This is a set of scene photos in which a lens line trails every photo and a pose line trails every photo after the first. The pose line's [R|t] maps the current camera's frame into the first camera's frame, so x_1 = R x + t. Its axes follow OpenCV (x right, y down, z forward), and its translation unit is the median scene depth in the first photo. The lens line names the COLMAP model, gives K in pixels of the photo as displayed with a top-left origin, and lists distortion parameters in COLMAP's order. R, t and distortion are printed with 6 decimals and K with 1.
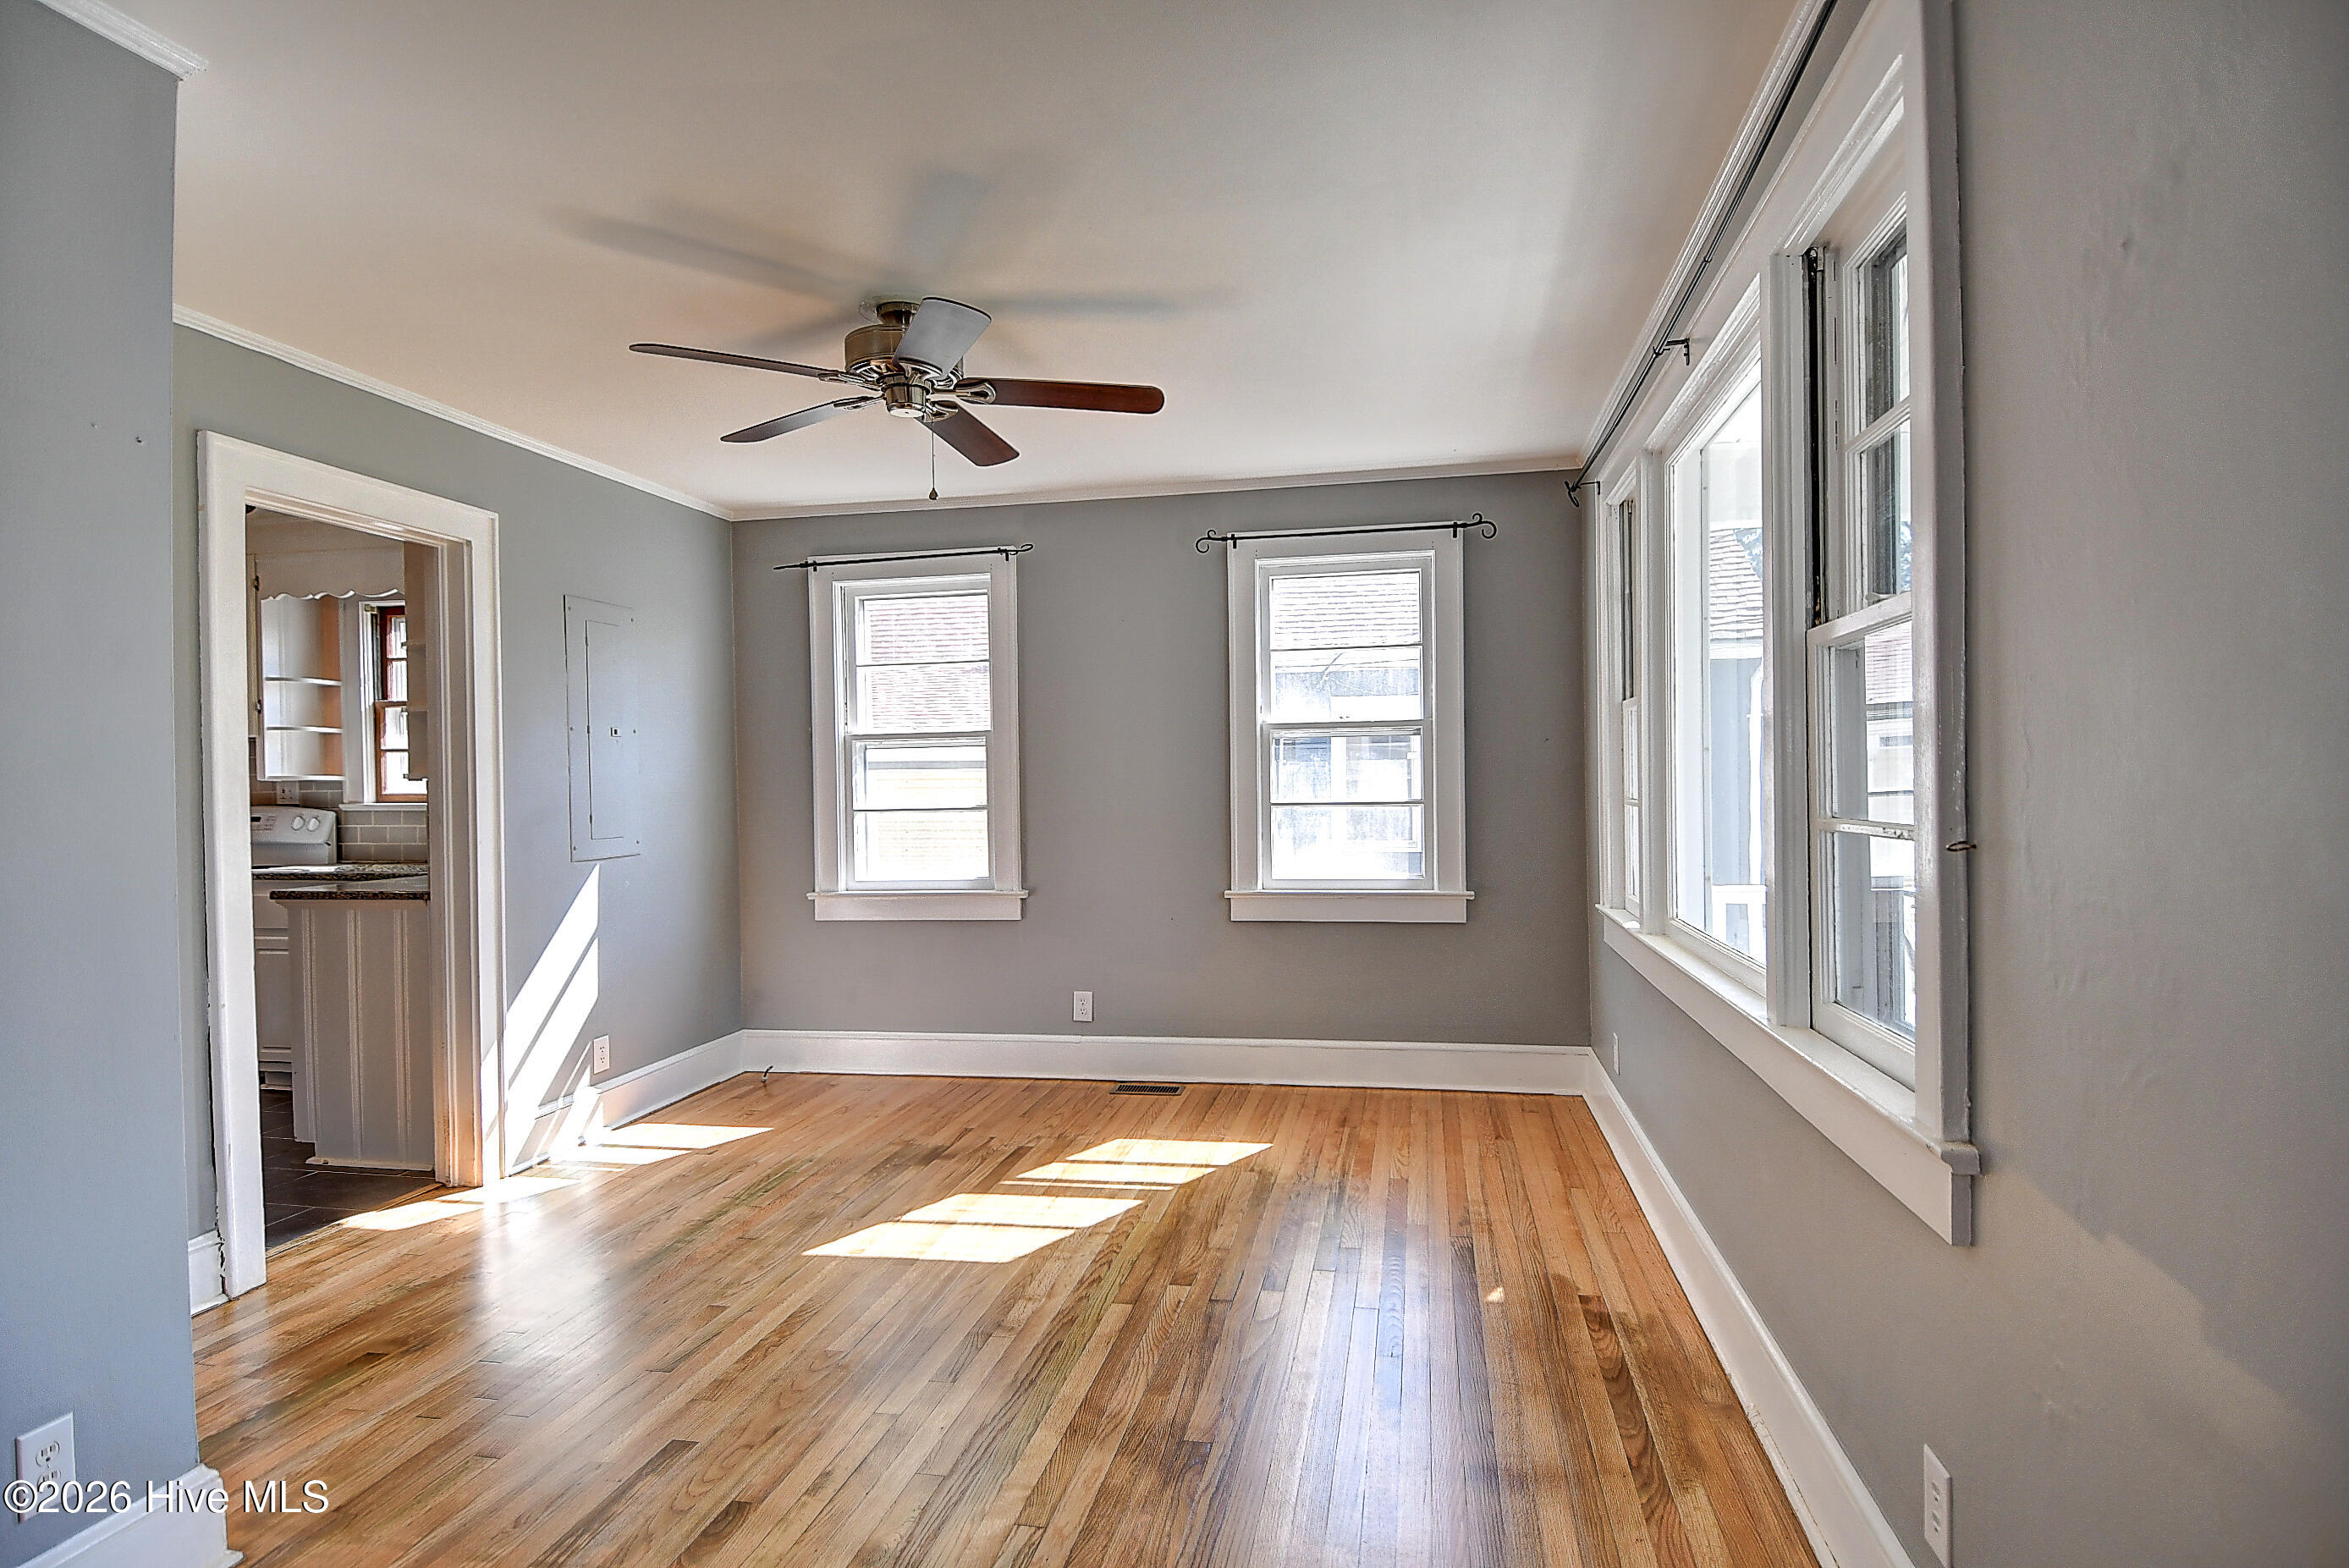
lens RADIAL K [[1217.5, 0, 1183.9], [0, 1217.5, 787.0], [0, 0, 1]] dist [0.041698, -0.048395]
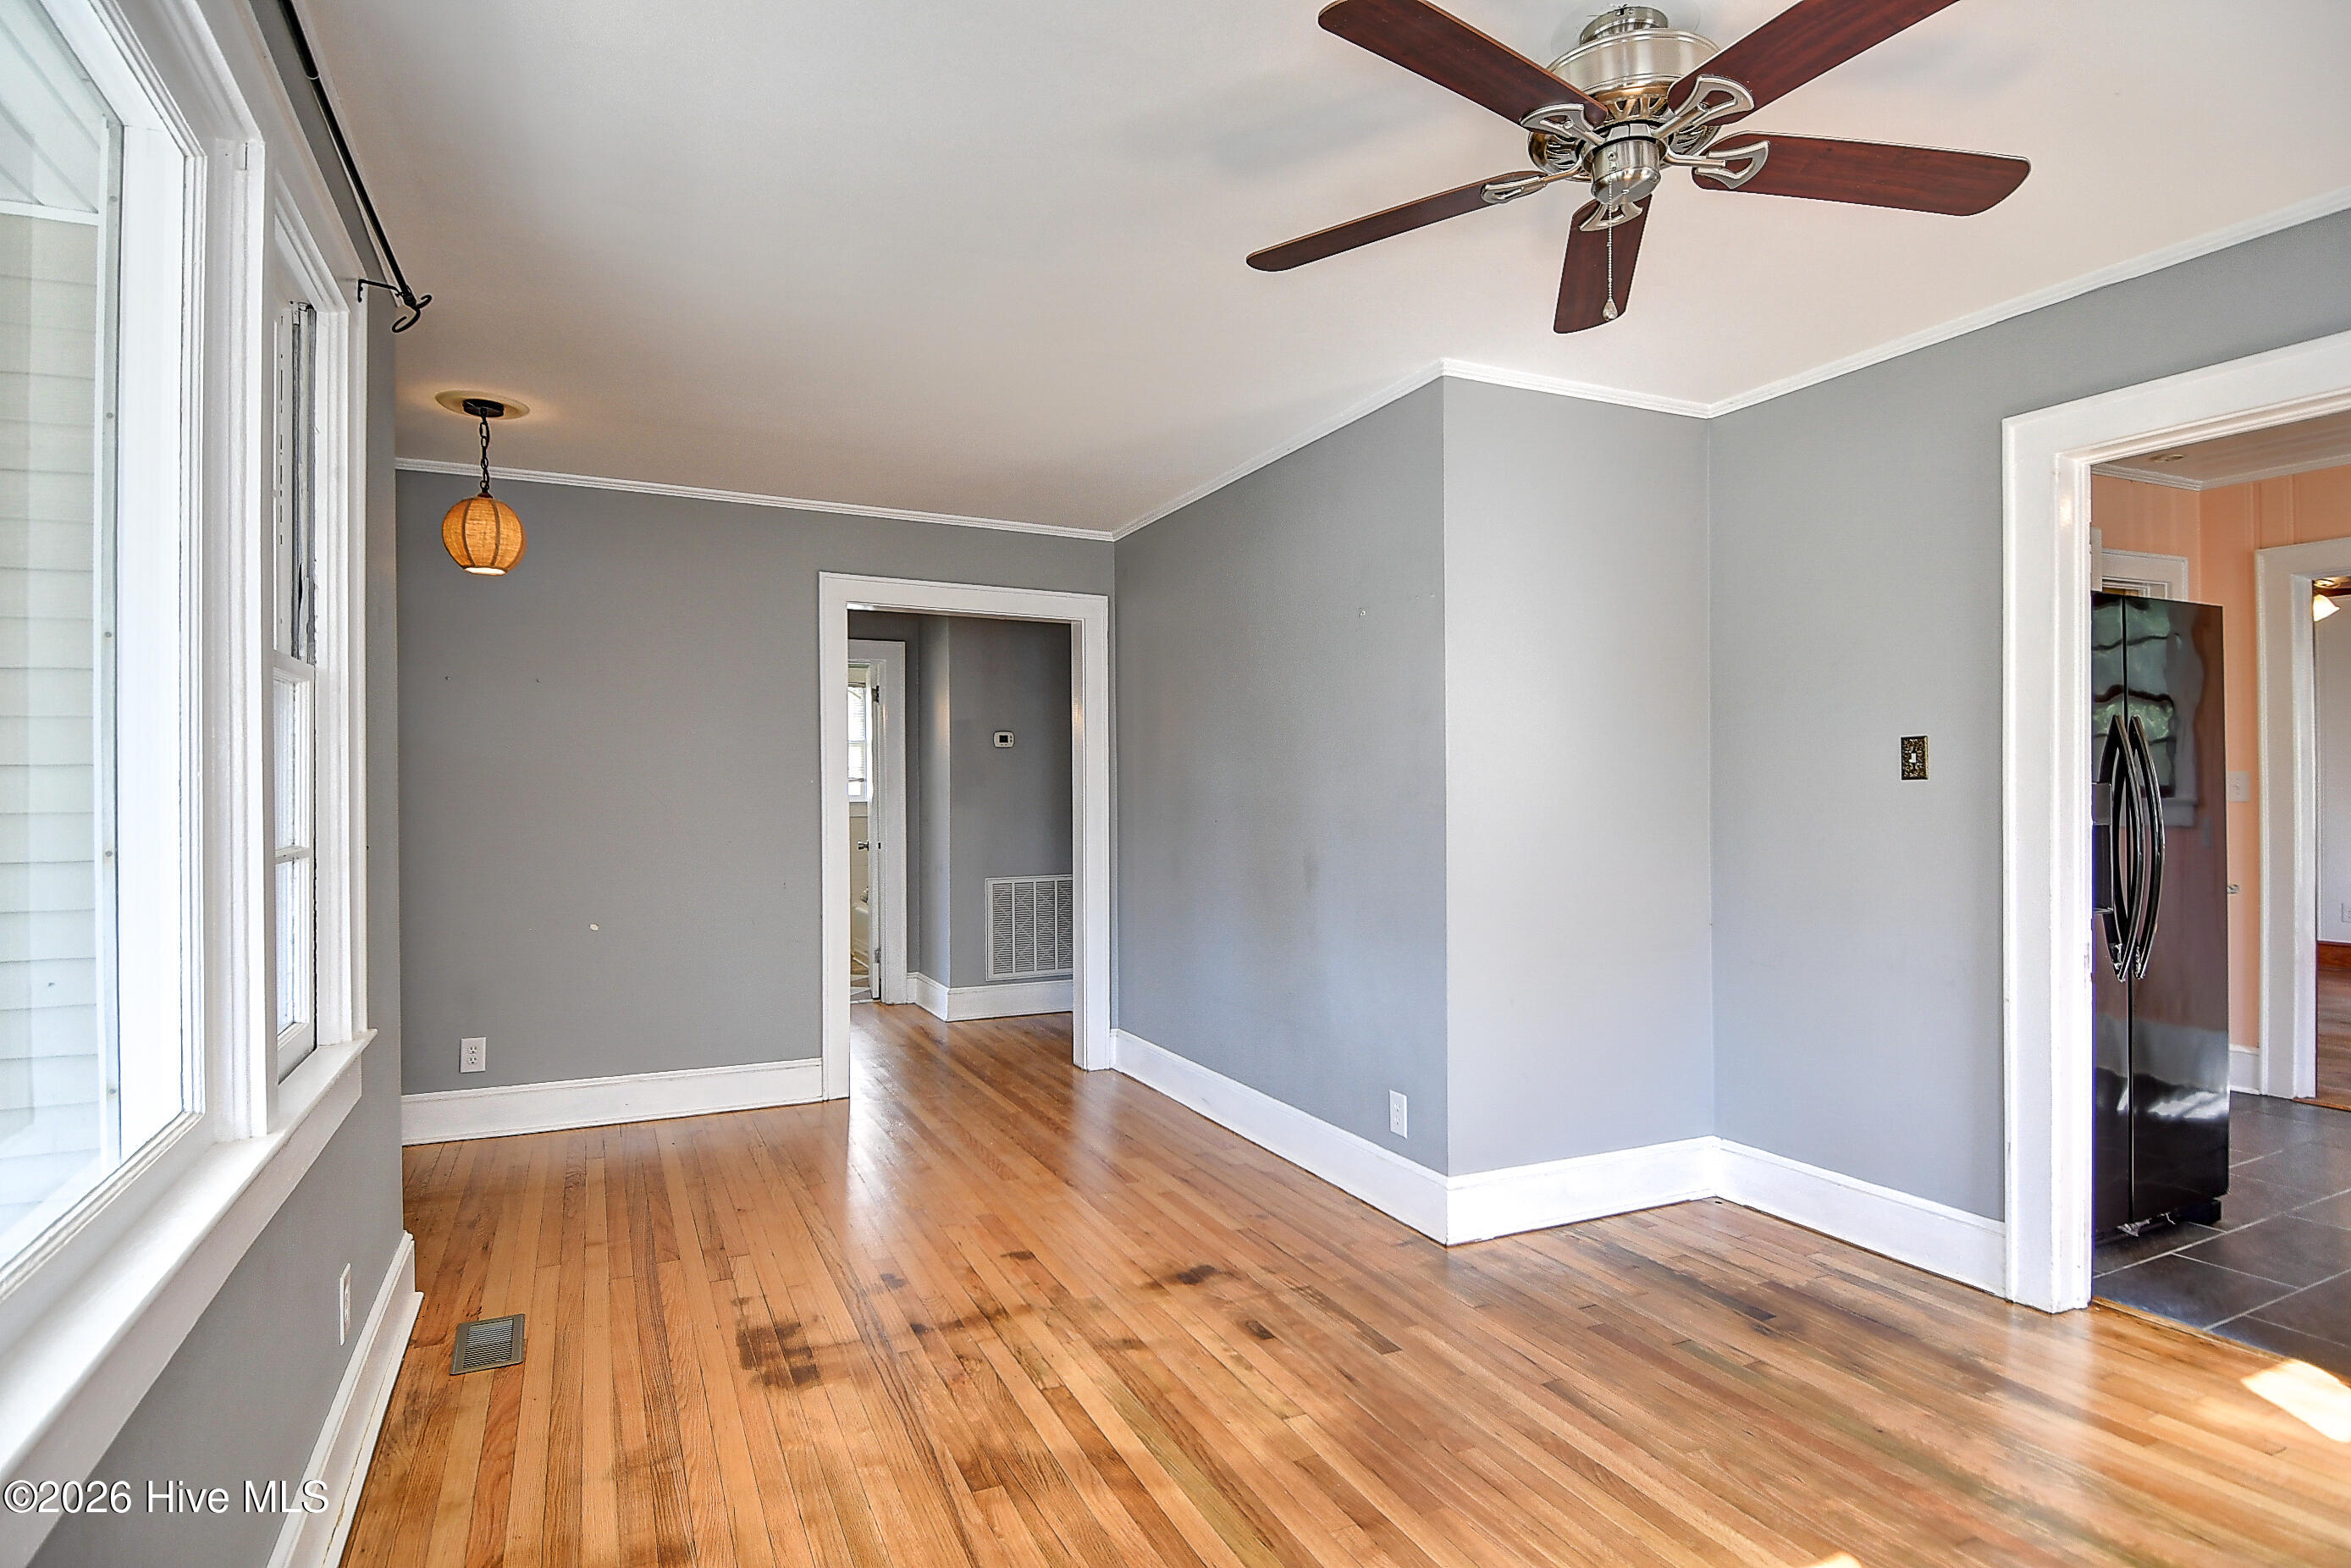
lens RADIAL K [[1235.6, 0, 1179.4], [0, 1235.6, 789.8], [0, 0, 1]] dist [0.053313, -0.054204]
pose [[-0.807095, 0.025097, -0.589888, 0.274299], [0.017427, 0.999673, 0.018688, -0.016733], [0.590164, 0.004803, -0.807269, 1.136178]]
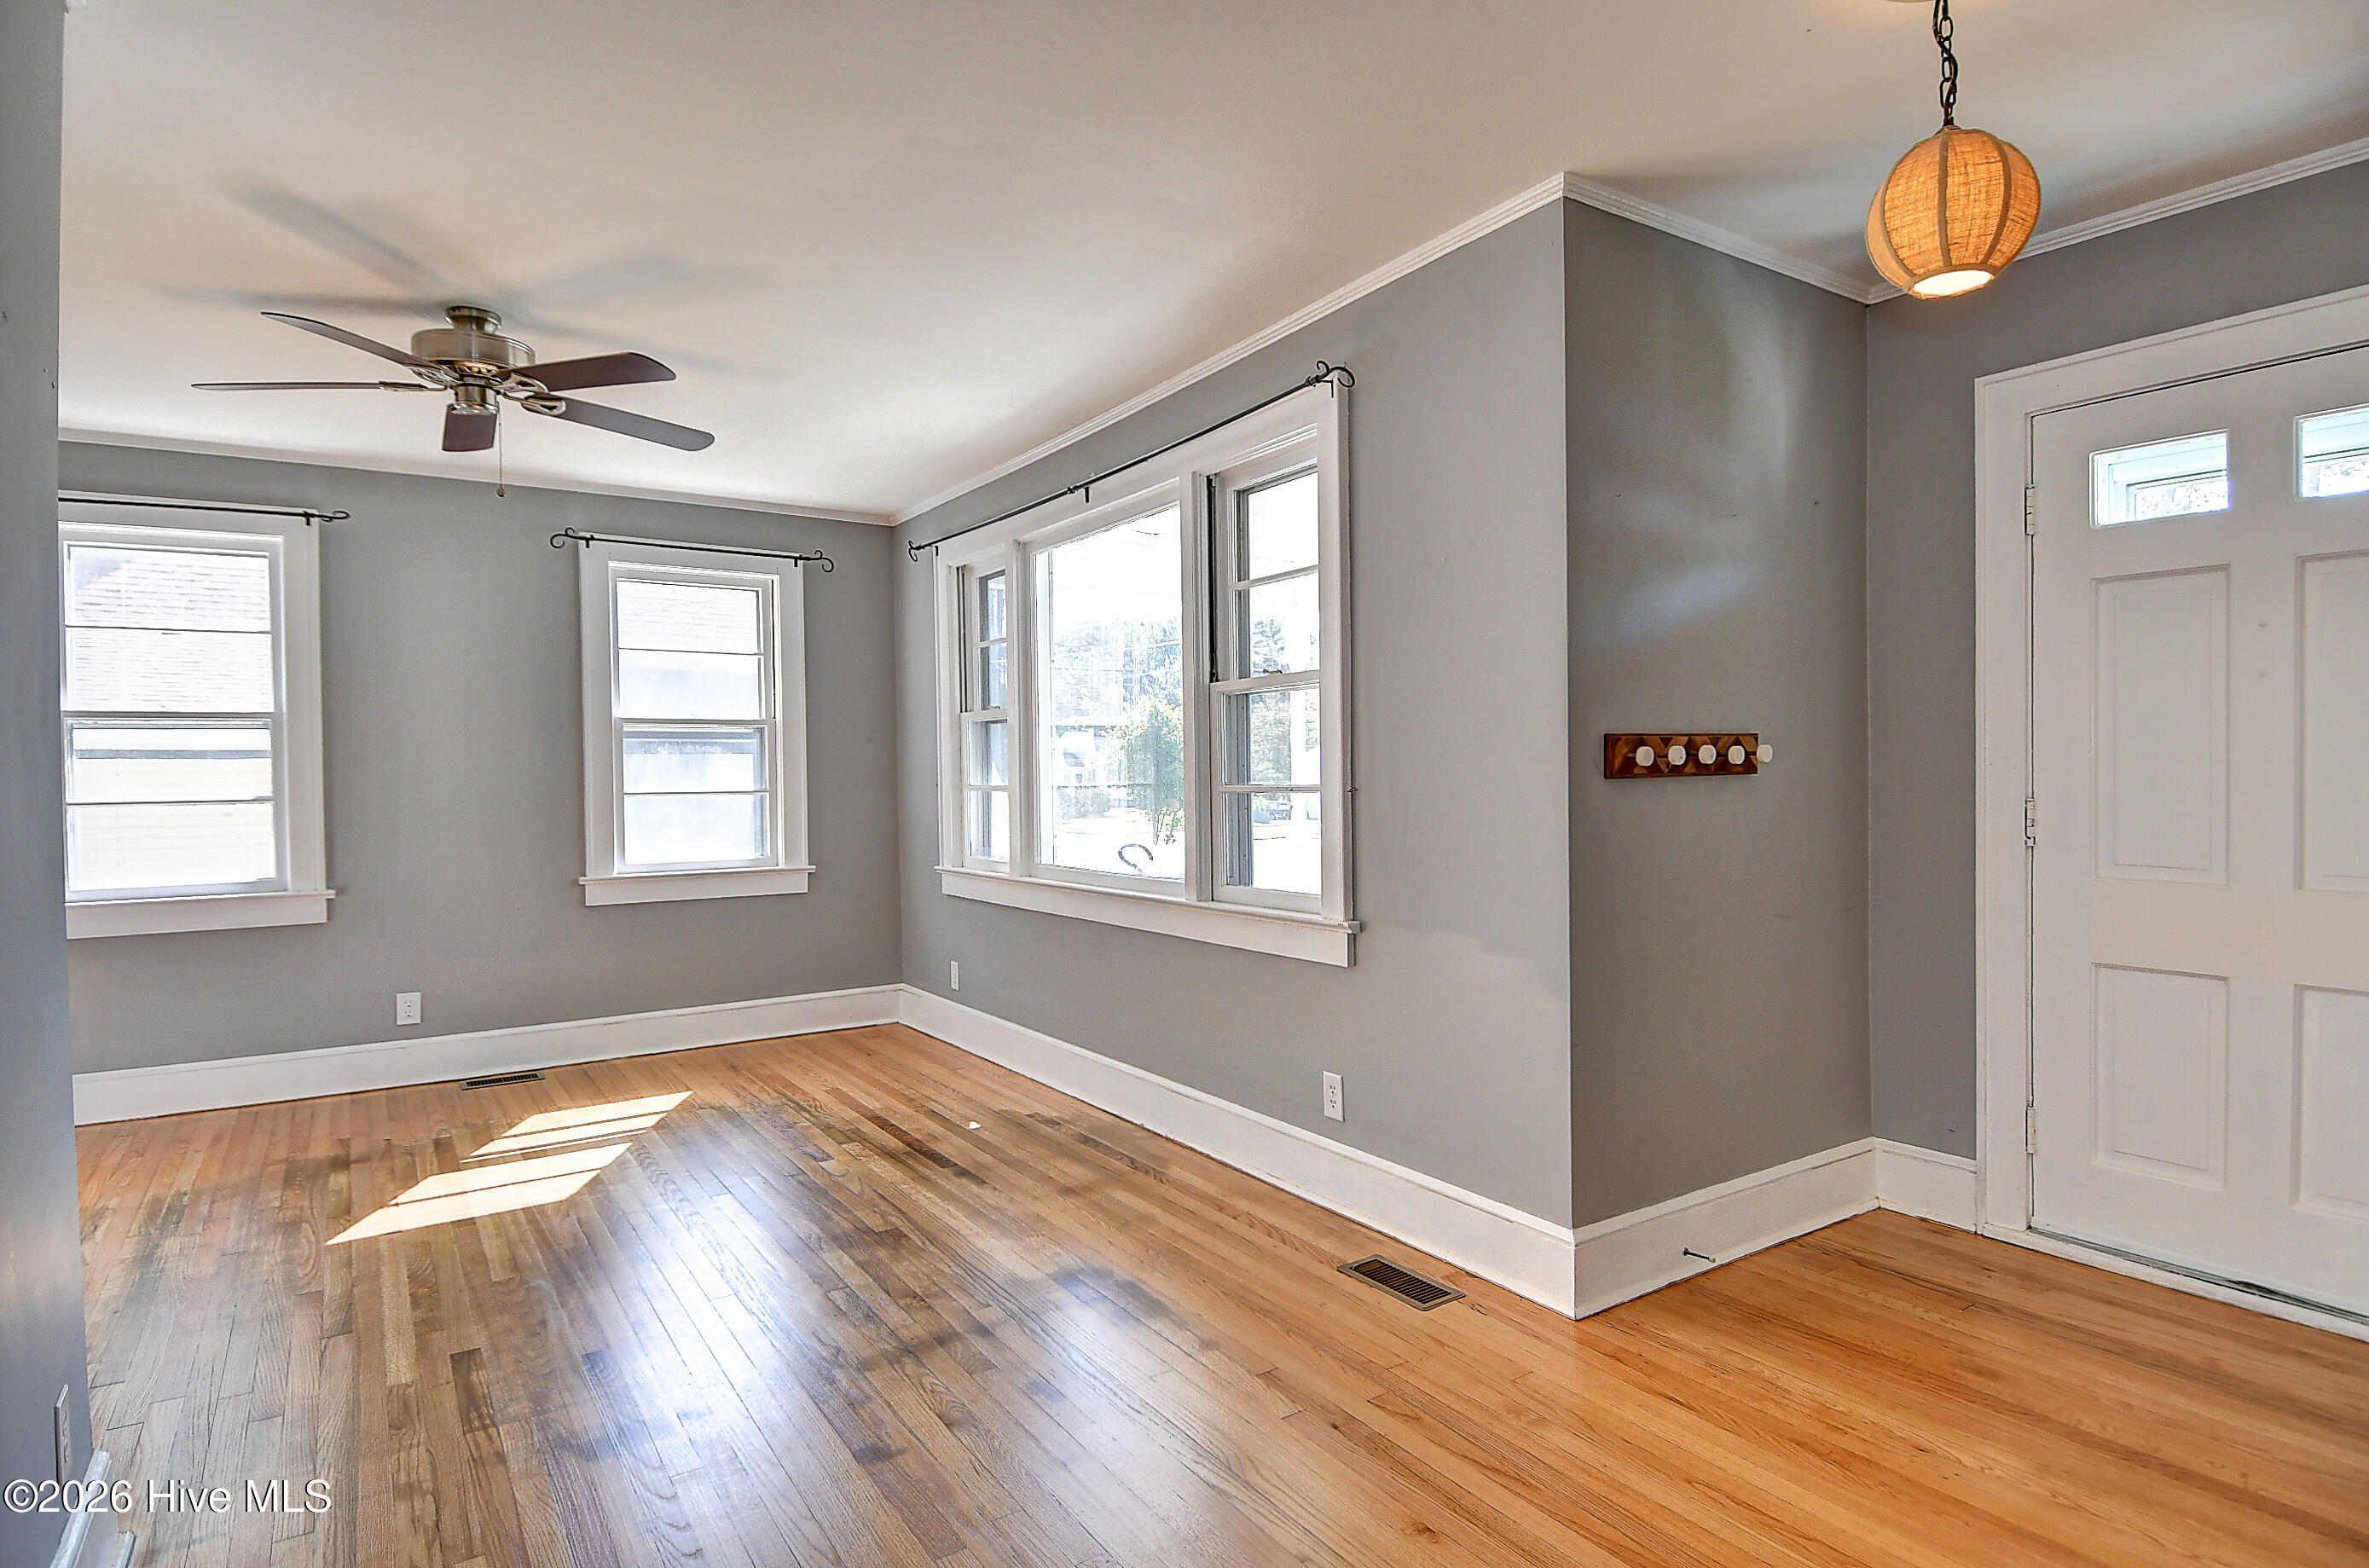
lens RADIAL K [[1244.9, 0, 1188.4], [0, 1244.9, 789.9], [0, 0, 1]] dist [0.053313, -0.054204]
pose [[0.712017, 0.000240, 0.702162, -0.457003], [0.002613, 0.999992, -0.002992, 0.020263], [-0.702157, 0.003965, 0.712011, -0.164135]]
